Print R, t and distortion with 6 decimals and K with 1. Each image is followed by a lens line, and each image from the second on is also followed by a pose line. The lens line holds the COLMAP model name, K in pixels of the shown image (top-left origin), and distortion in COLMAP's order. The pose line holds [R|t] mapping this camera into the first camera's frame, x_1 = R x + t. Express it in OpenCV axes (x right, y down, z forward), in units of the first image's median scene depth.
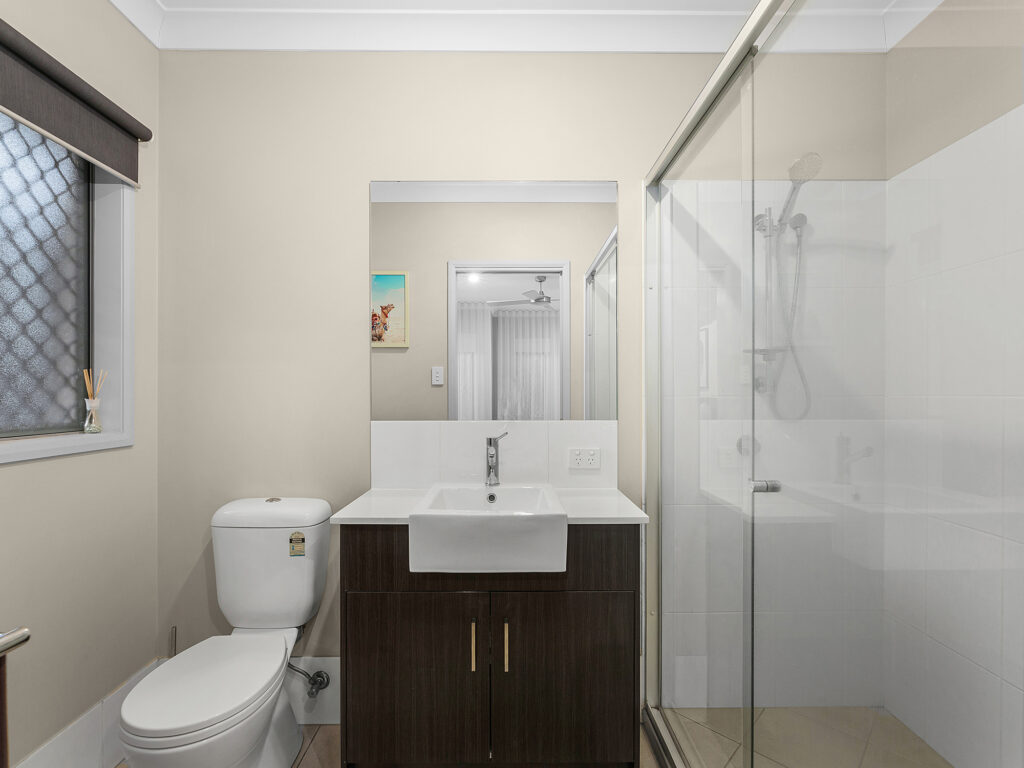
lens RADIAL K [[497.0, 0, 515.4], [0, 497.0, 388.8], [0, 0, 1]] dist [0.000843, 0.000029]
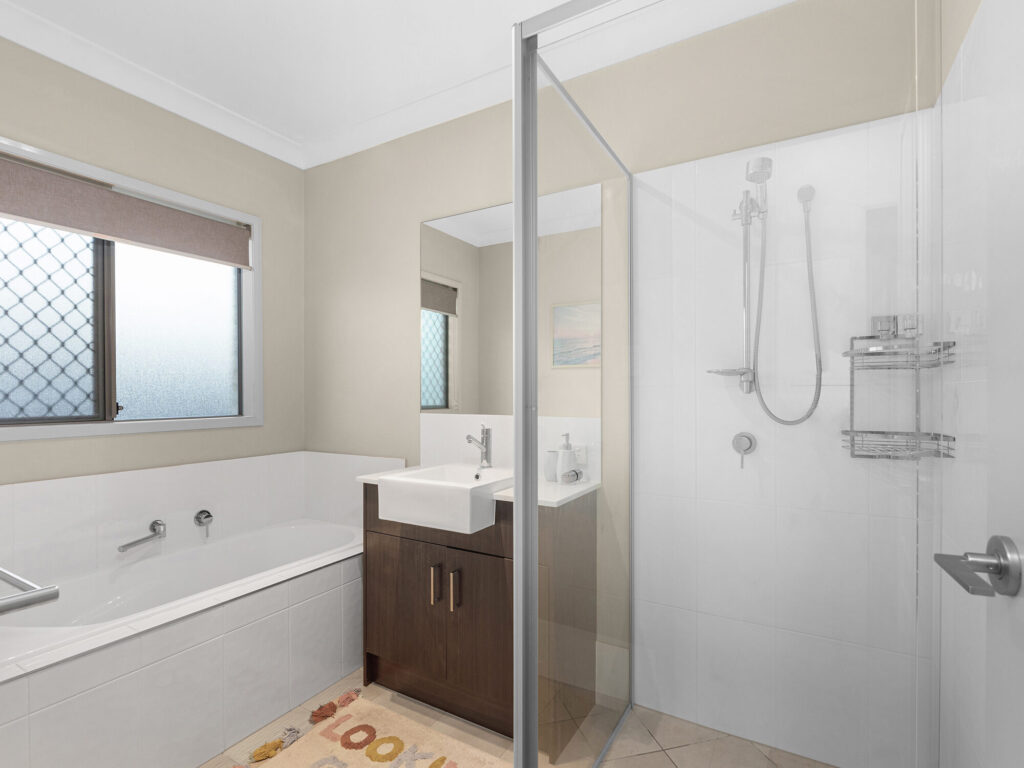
lens RADIAL K [[497.0, 0, 515.4], [0, 497.0, 388.8], [0, 0, 1]] dist [0.000843, 0.000029]
pose [[0.860659, 0.000325, -0.509182, 0.770942], [0.003391, 0.999974, 0.006370, -0.006732], [0.509171, -0.007209, 0.860635, -0.010753]]
